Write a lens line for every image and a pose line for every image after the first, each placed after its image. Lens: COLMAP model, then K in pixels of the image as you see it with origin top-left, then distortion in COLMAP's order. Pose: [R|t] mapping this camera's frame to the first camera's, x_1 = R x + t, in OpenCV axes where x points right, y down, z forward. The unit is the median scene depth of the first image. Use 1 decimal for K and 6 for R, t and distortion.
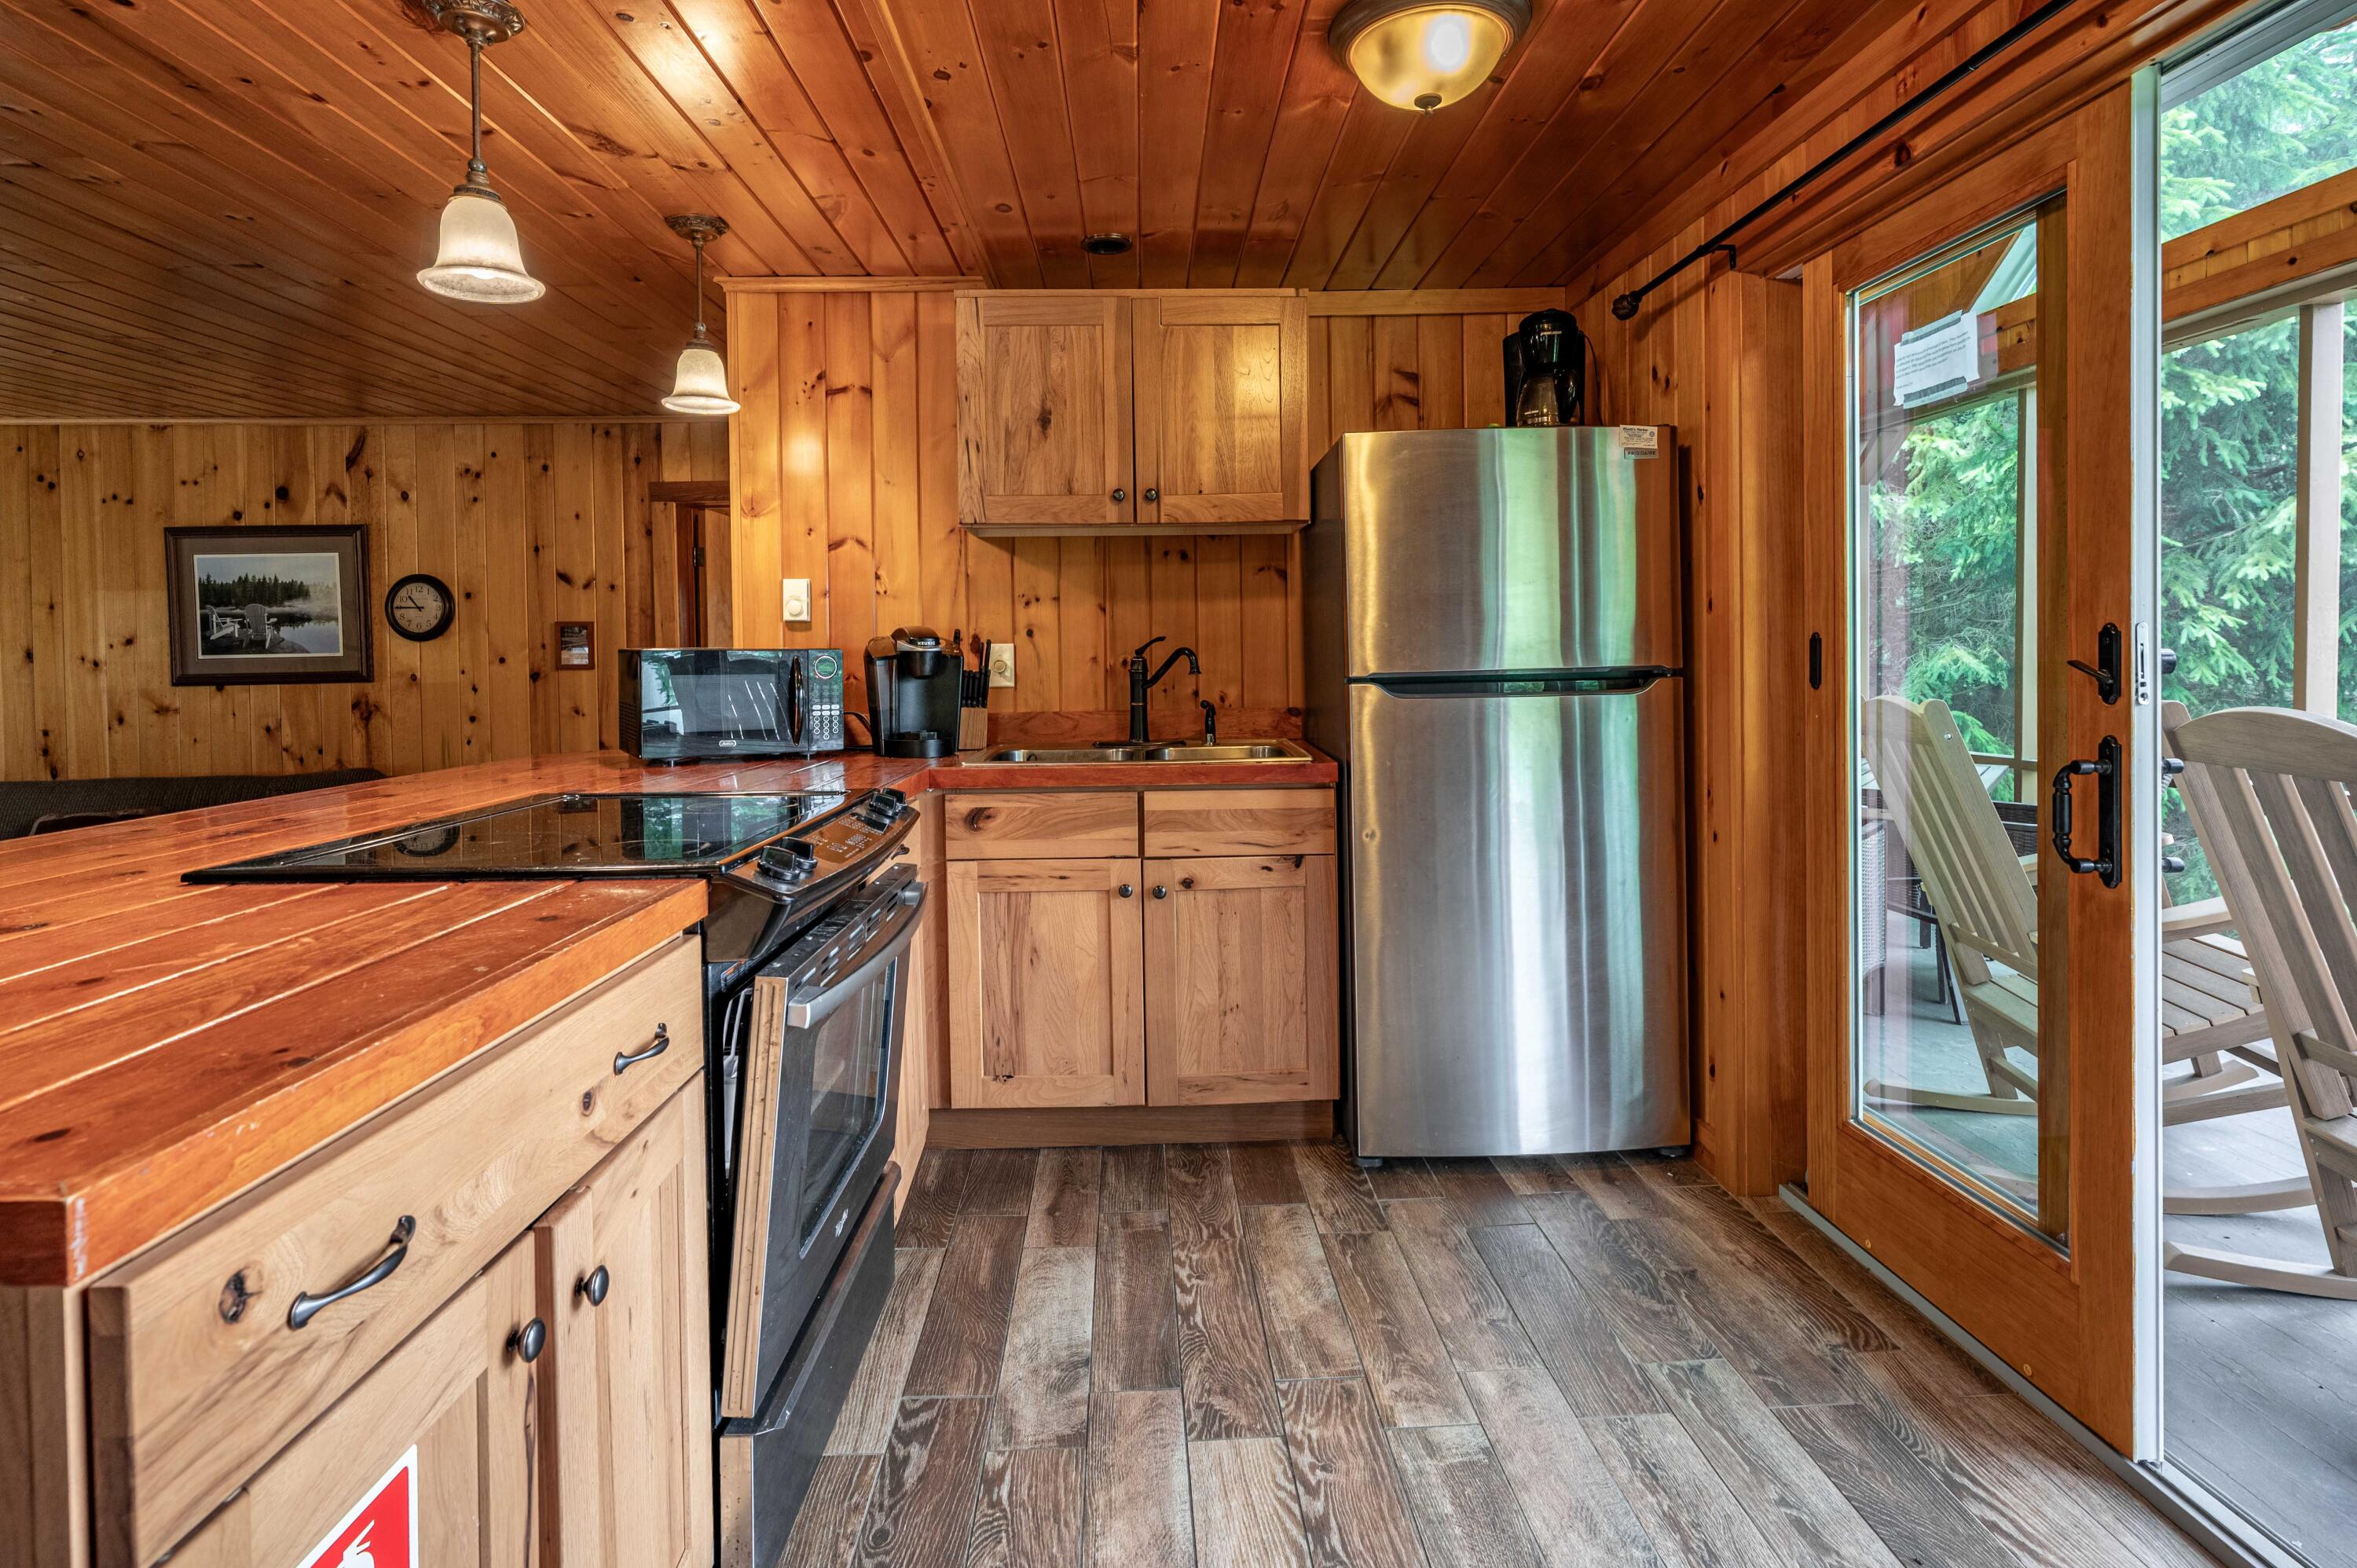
lens RADIAL K [[1179.4, 0, 1178.5], [0, 1179.4, 672.0], [0, 0, 1]] dist [-0.000641, 0.001051]
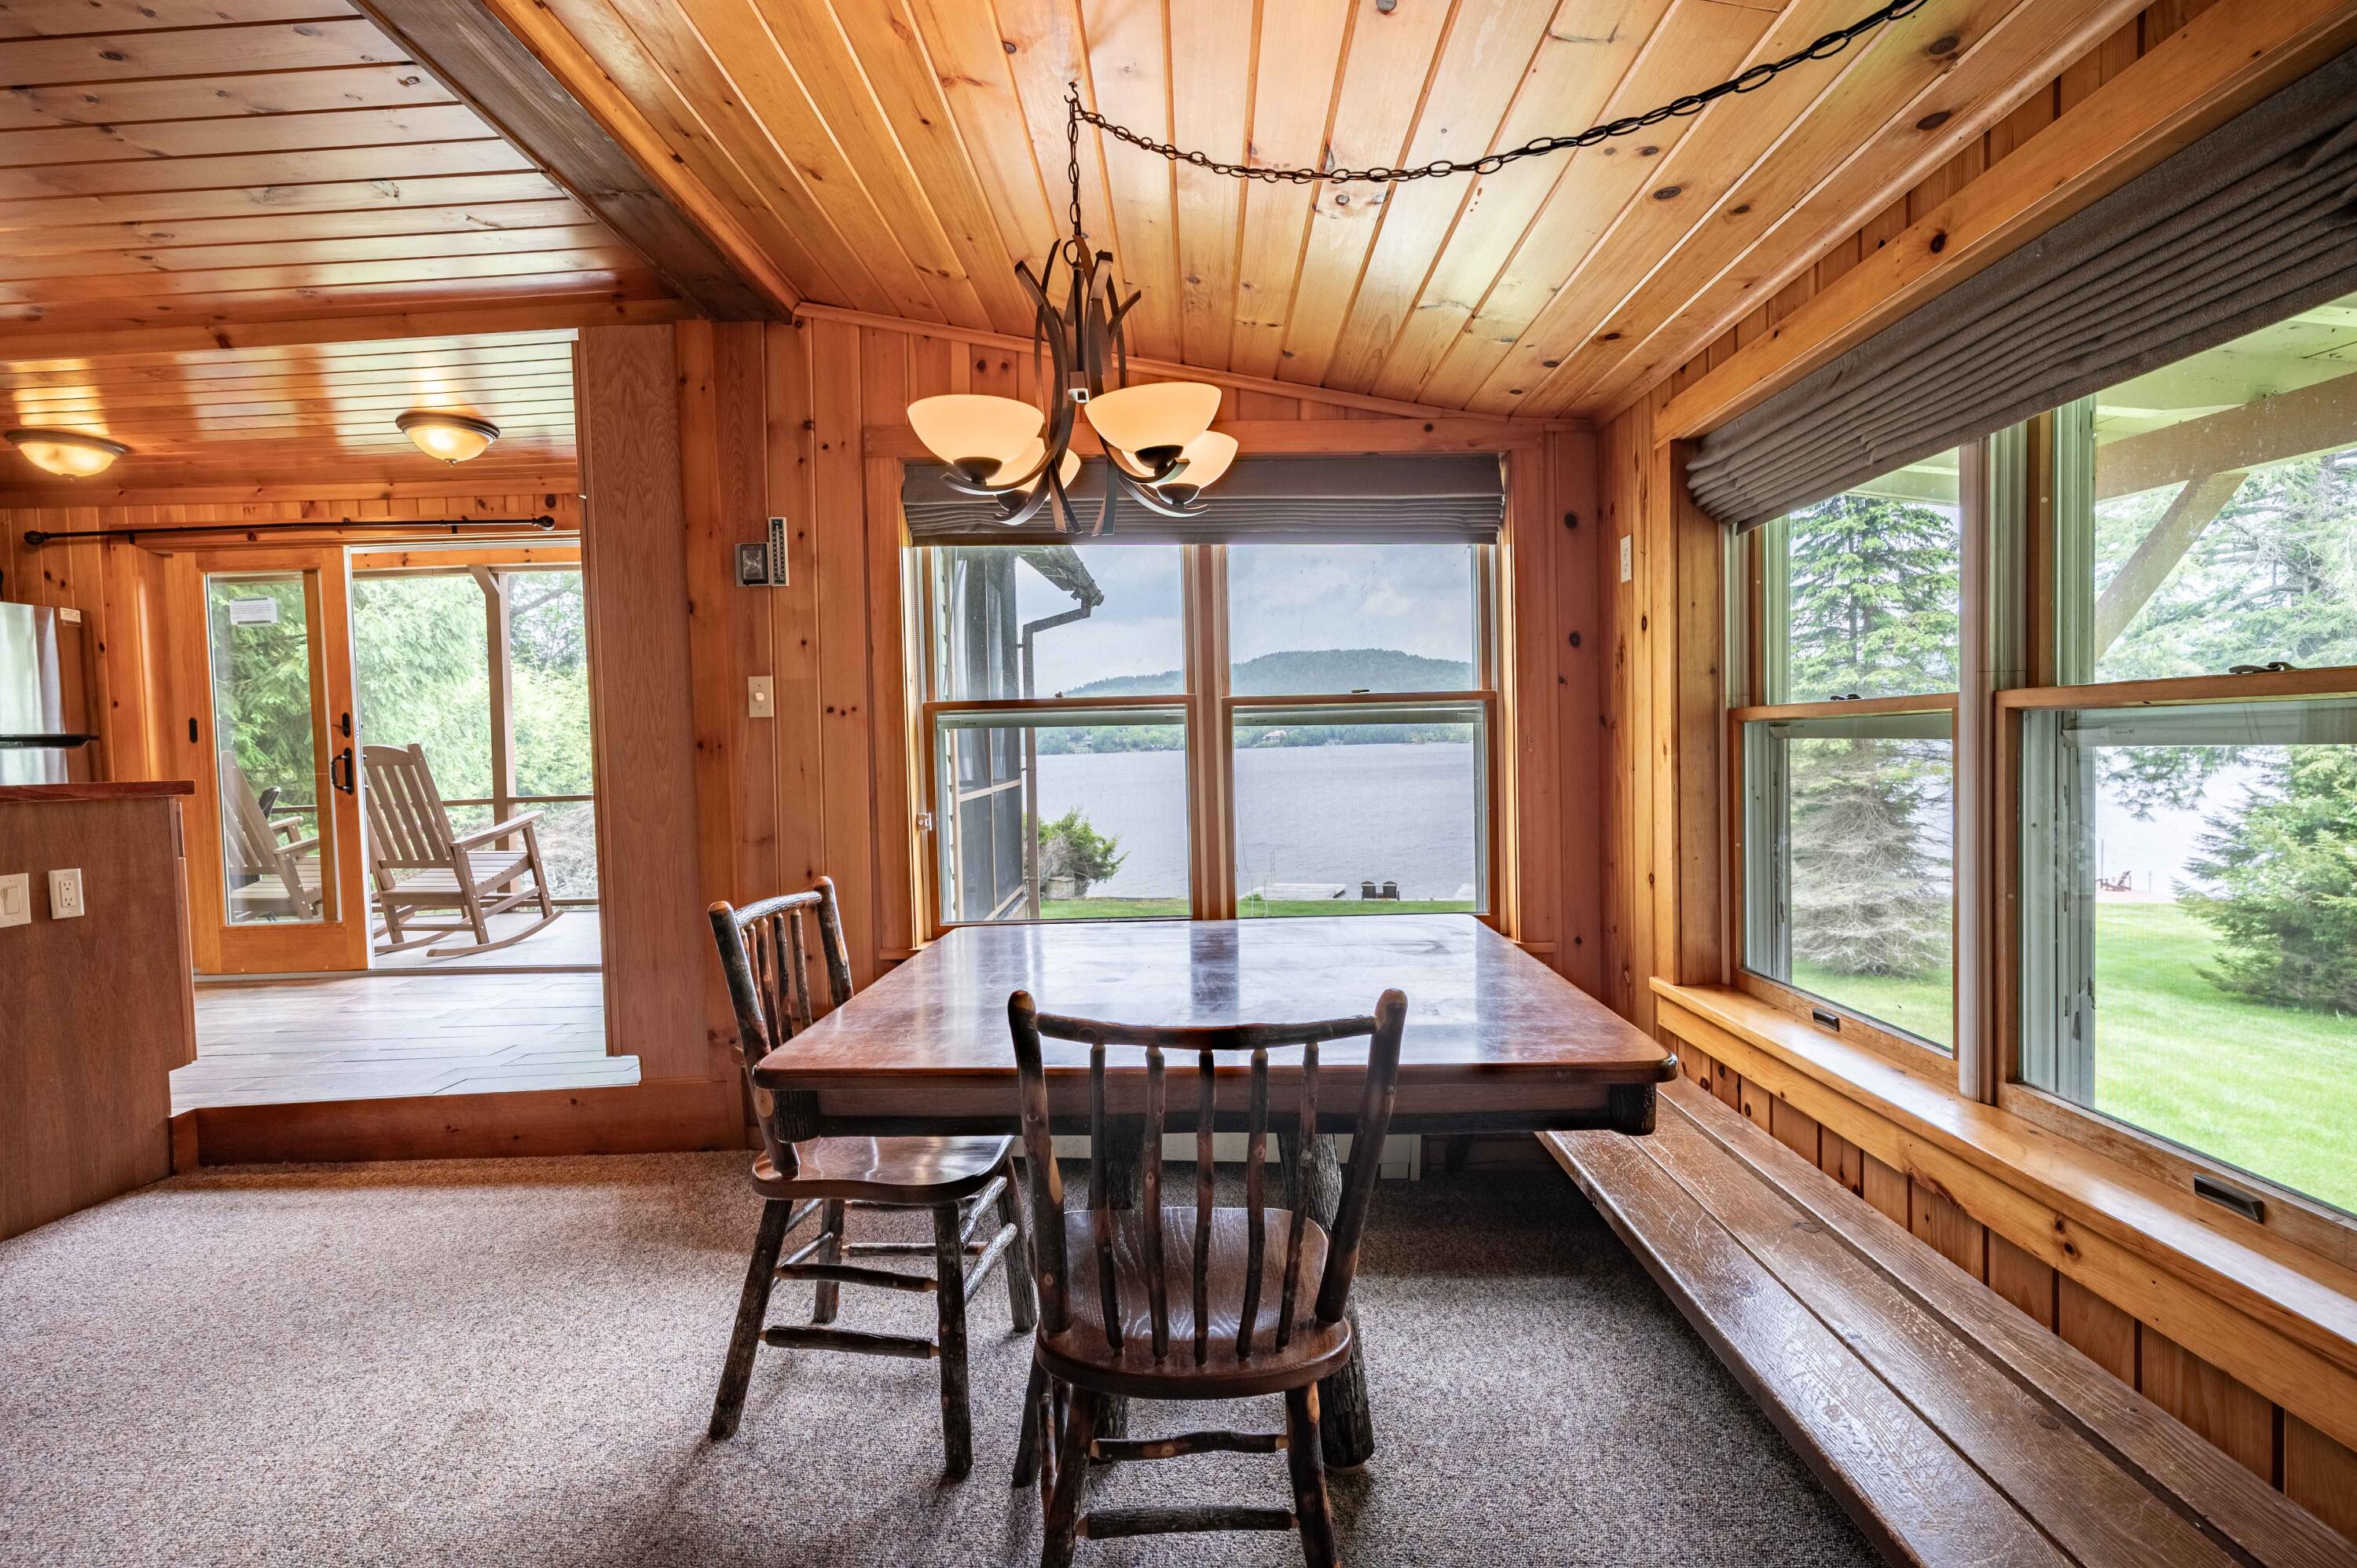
lens RADIAL K [[1133.2, 0, 1178.5], [0, 1133.2, 784.0], [0, 0, 1]] dist [-0.000479, 0.001597]
pose [[0.069916, -0.025572, 0.997225, -1.159537], [0.047078, 0.998642, 0.022308, 0.104257], [-0.996441, 0.045388, 0.071024, -0.798087]]
